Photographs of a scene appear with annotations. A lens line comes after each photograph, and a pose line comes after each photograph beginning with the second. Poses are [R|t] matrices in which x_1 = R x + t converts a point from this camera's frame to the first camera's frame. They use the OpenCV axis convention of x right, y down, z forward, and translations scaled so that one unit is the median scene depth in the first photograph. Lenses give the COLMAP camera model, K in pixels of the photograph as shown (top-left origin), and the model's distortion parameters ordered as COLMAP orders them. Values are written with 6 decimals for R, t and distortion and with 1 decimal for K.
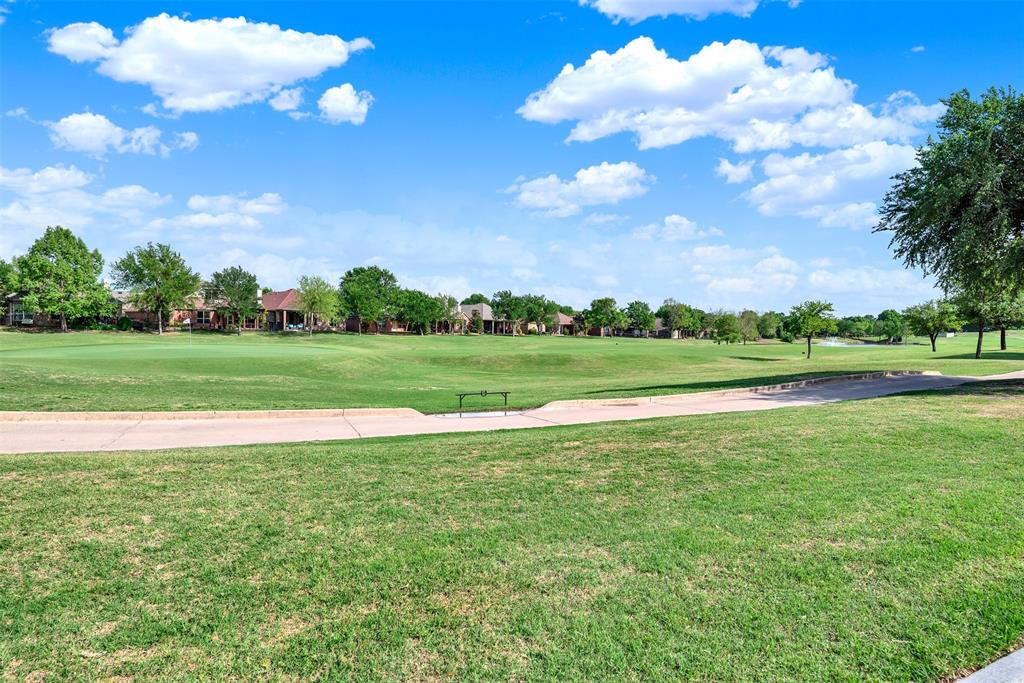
lens RADIAL K [[580.1, 0, 511.8], [0, 580.1, 341.9], [0, 0, 1]] dist [-0.006036, 0.005324]
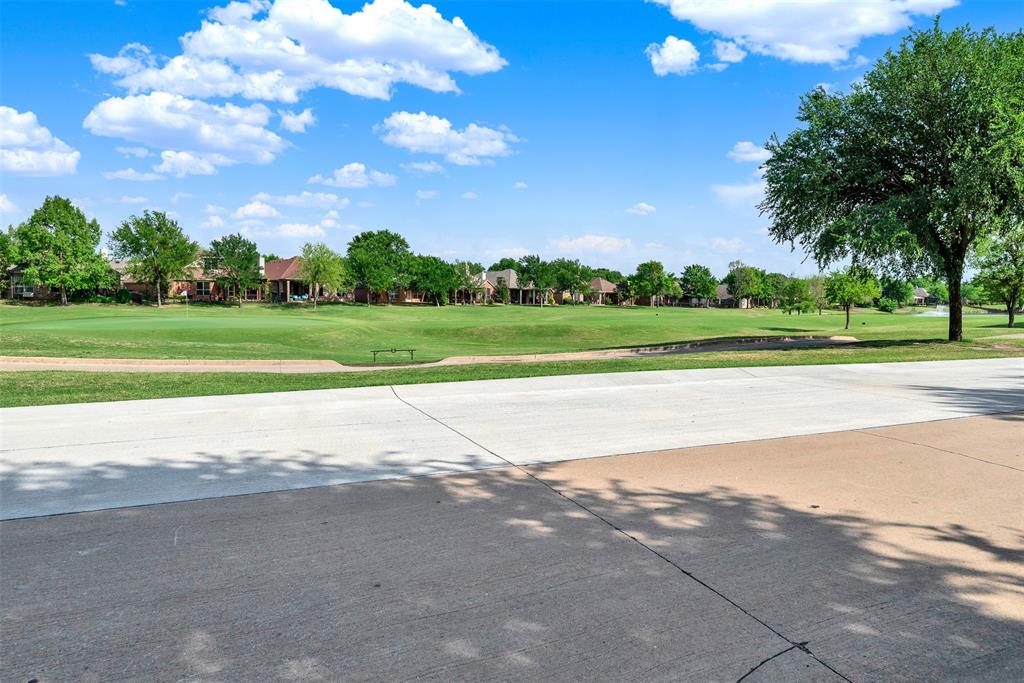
lens RADIAL K [[705.7, 0, 513.5], [0, 705.7, 339.2], [0, 0, 1]] dist [0.001253, -0.011993]
pose [[0.996502, -0.002530, -0.083535, 0.063385], [0.005511, 0.999355, 0.035477, 0.001773], [0.083391, -0.035814, 0.995873, -0.097616]]
